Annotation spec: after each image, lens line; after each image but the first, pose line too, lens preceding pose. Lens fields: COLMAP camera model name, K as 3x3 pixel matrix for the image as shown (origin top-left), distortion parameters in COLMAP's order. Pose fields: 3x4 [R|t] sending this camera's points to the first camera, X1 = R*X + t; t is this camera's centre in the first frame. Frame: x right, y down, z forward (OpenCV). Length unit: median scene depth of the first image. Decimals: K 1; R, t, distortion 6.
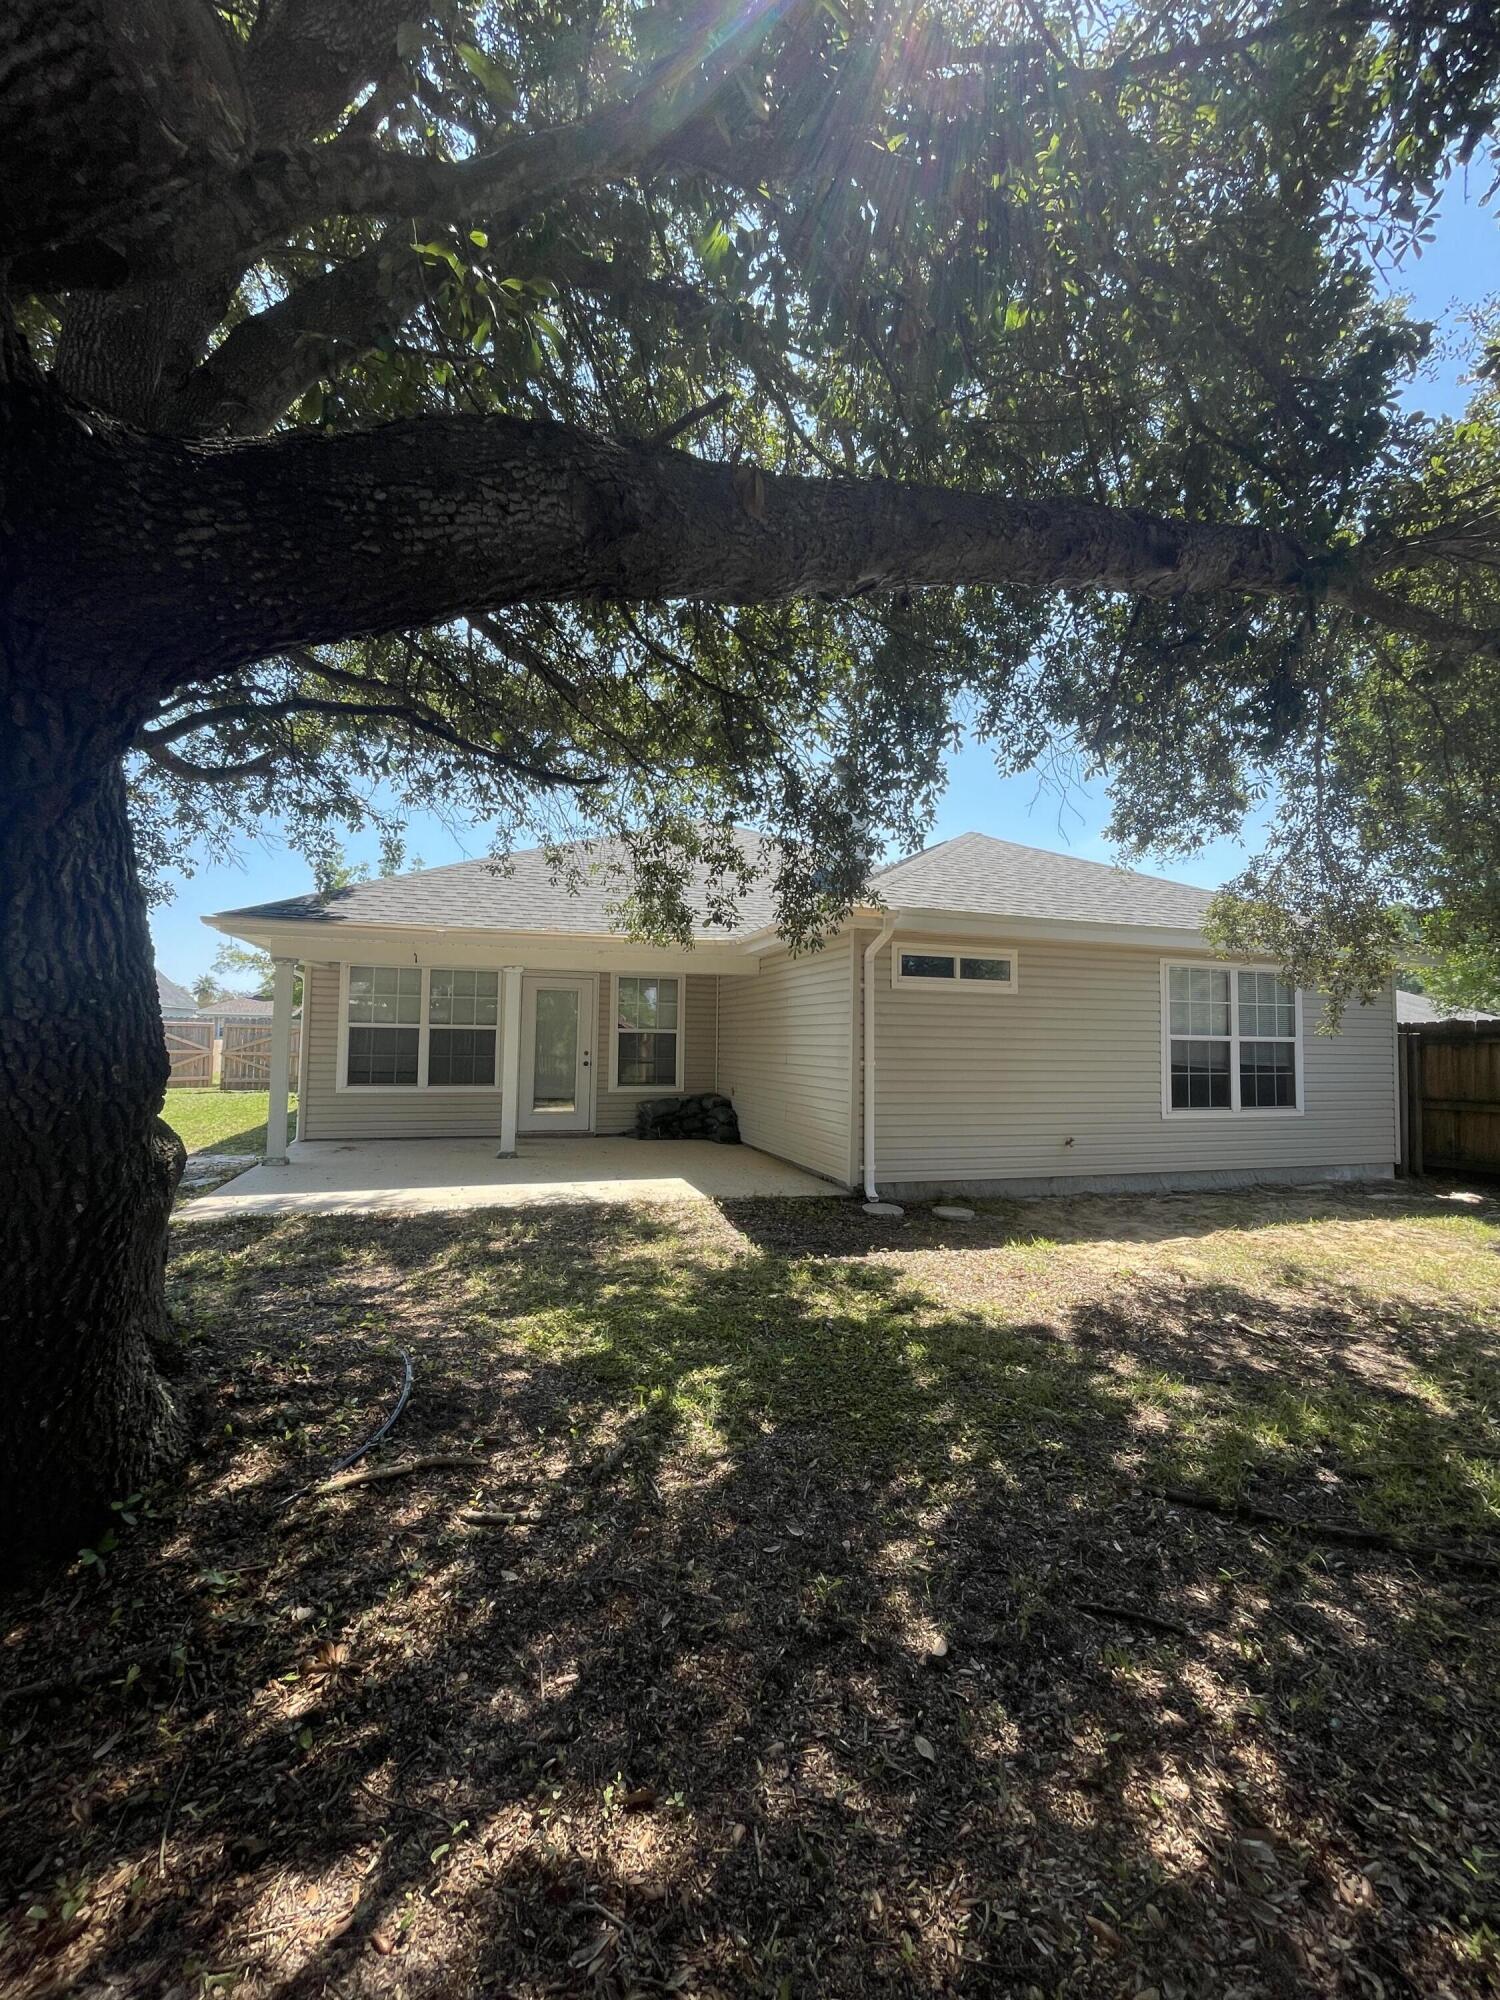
lens RADIAL K [[803.4, 0, 748.8], [0, 803.4, 999.9], [0, 0, 1]] dist [0.000137, -0.000005]
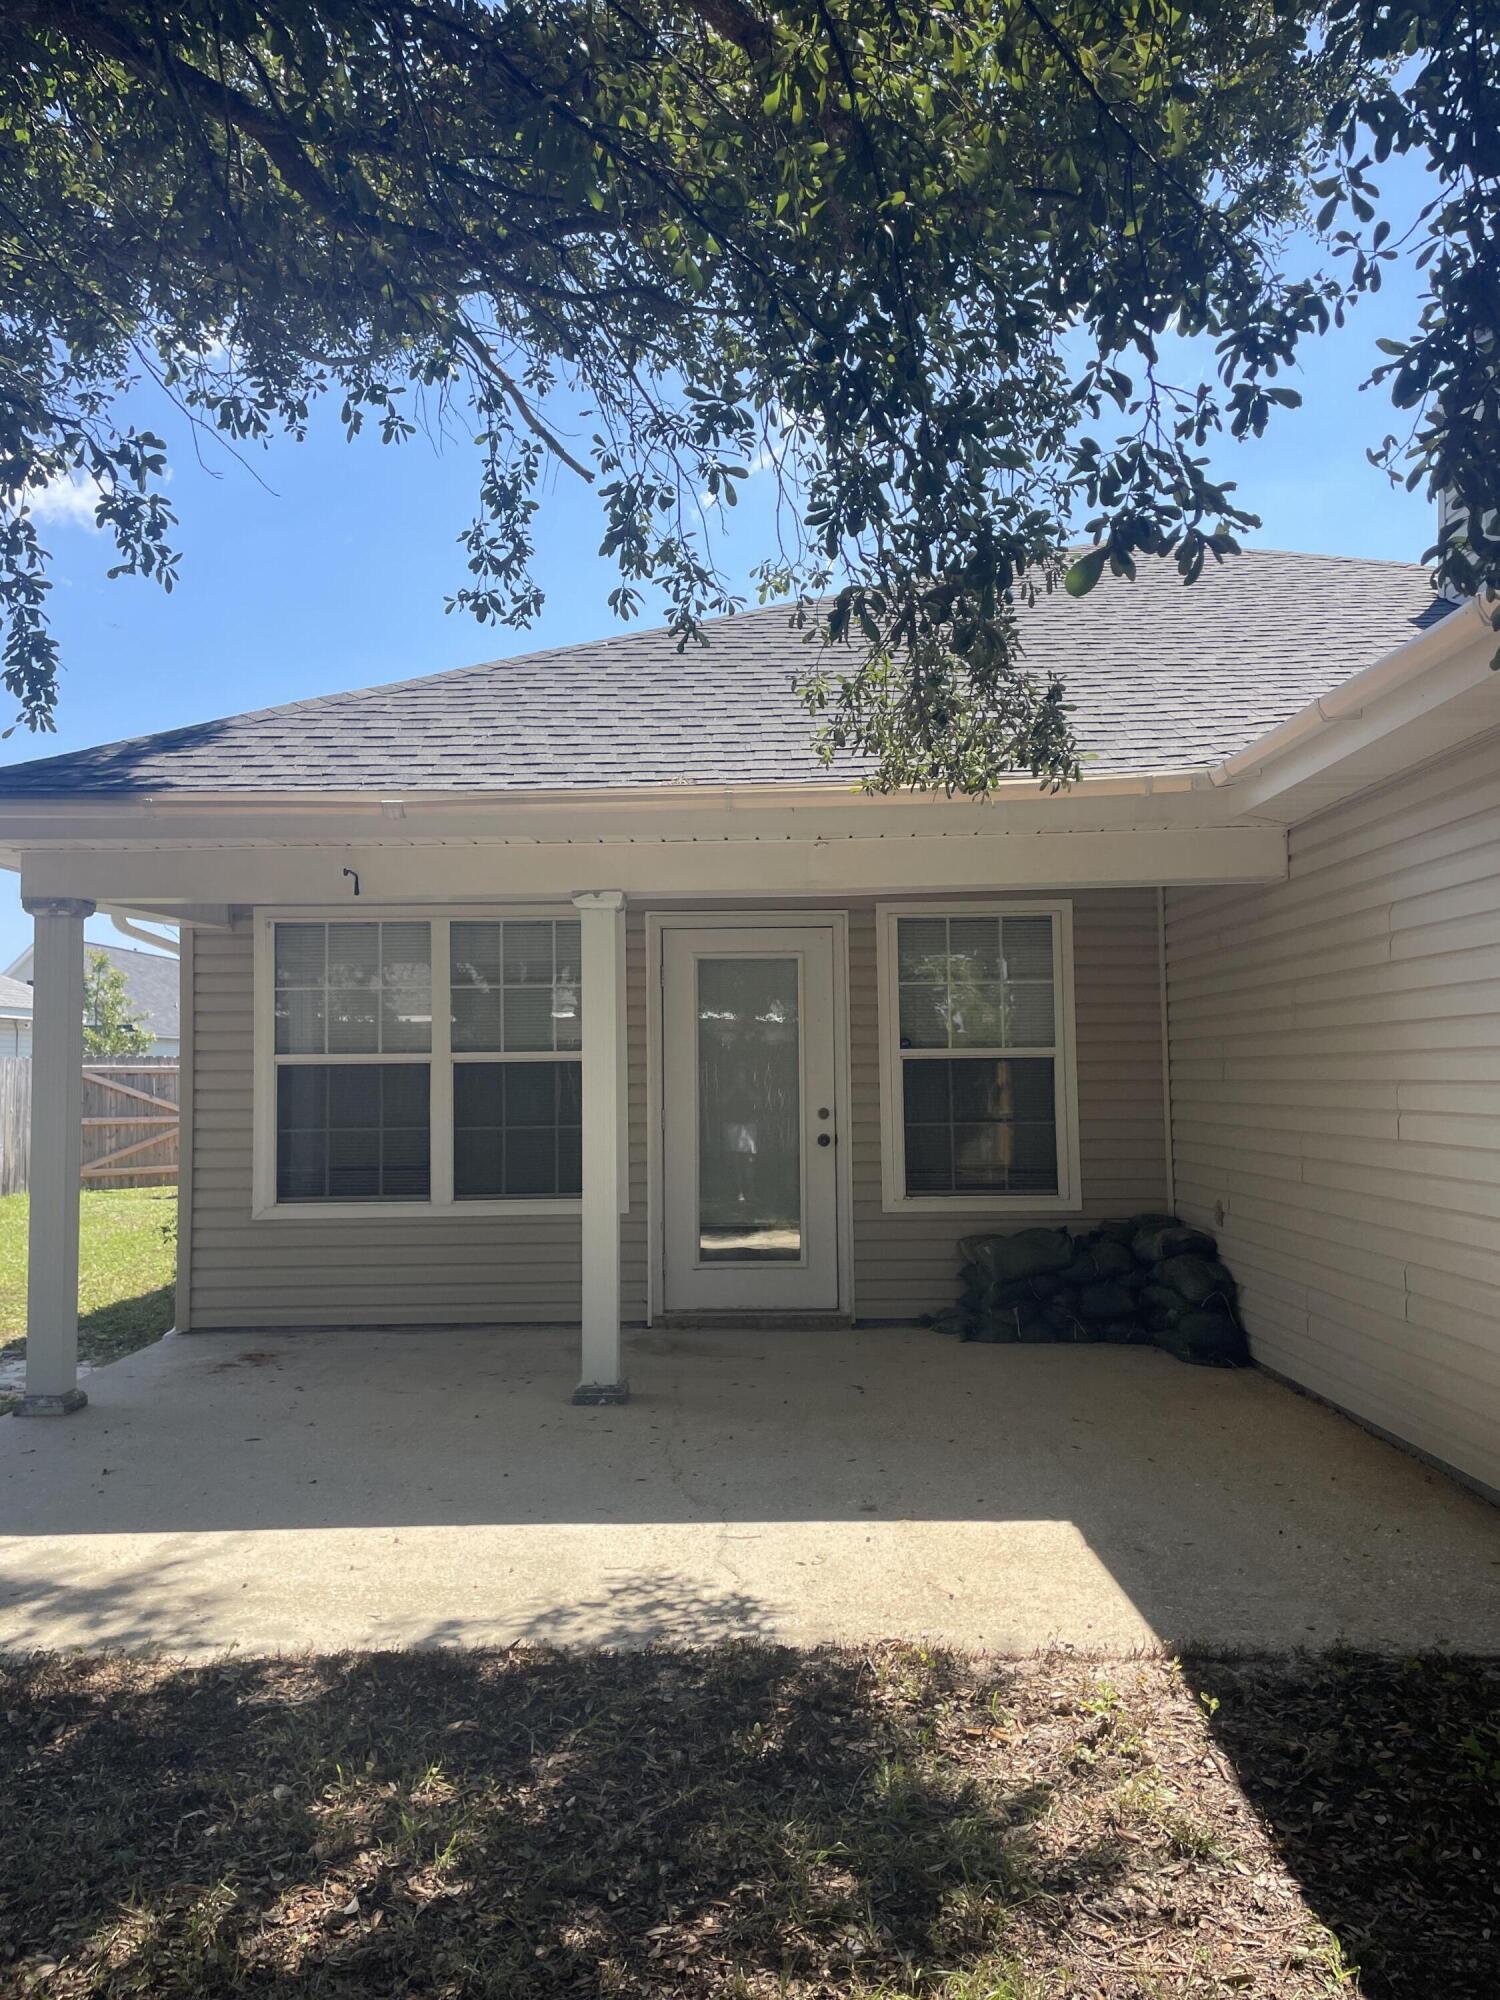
lens RADIAL K [[1525.7, 0, 748.4], [0, 1525.7, 979.2], [0, 0, 1]] dist [0.081311, 0.000187]
pose [[0.952711, -0.045162, -0.300504, -0.009920], [0.041693, 0.998969, -0.017950, 0.014379], [0.301005, 0.004572, 0.953612, 0.311618]]
